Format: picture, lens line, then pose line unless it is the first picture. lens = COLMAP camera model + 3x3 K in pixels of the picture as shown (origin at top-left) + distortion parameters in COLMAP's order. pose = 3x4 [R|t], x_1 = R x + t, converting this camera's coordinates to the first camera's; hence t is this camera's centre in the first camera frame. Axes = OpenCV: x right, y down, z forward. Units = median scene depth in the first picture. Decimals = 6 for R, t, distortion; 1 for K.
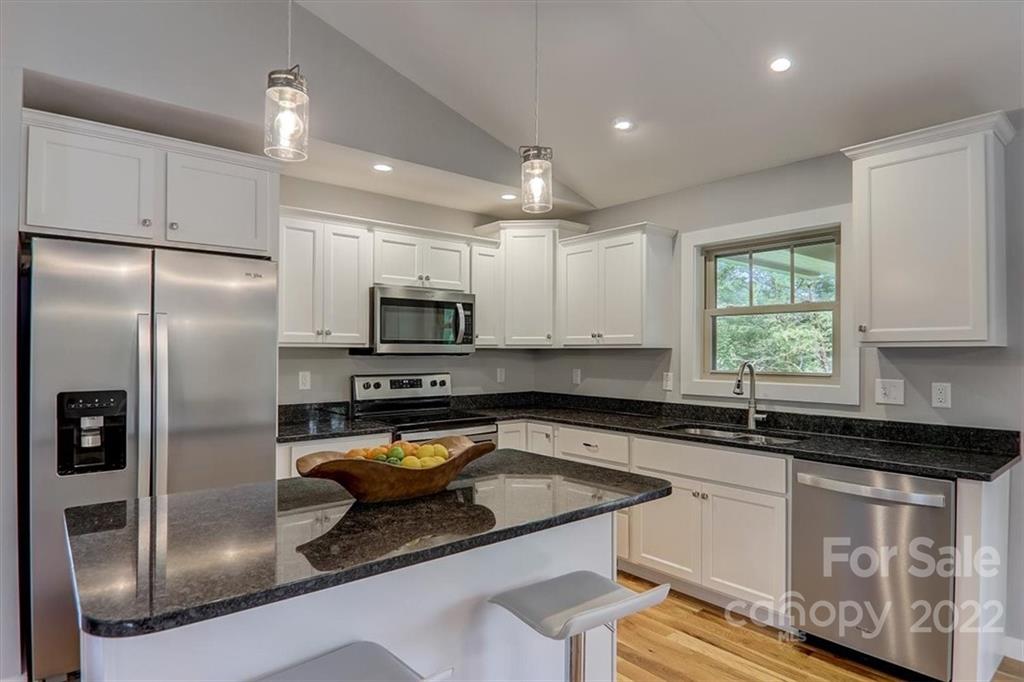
lens RADIAL K [[567.7, 0, 510.4], [0, 567.7, 347.5], [0, 0, 1]] dist [0.002672, -0.017248]
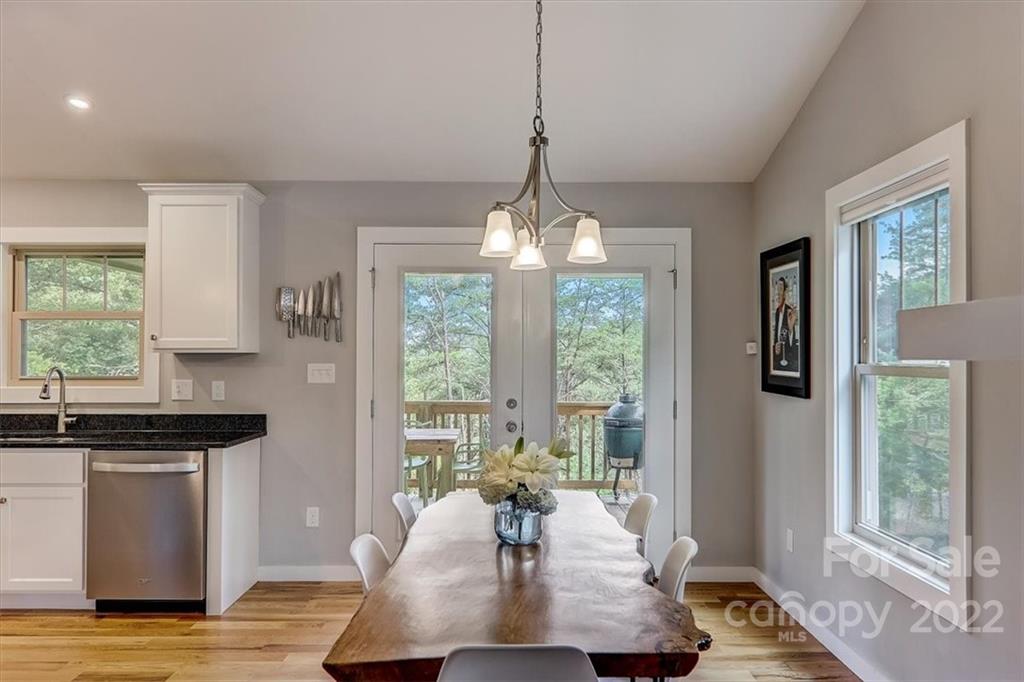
lens RADIAL K [[744.7, 0, 512.4], [0, 744.7, 349.4], [0, 0, 1]] dist [0.006901, -0.010490]
pose [[0.639352, 0.005715, 0.768893, -0.086186], [-0.004906, 0.999982, -0.003353, -0.005260], [-0.768898, -0.001629, 0.639369, -0.476865]]
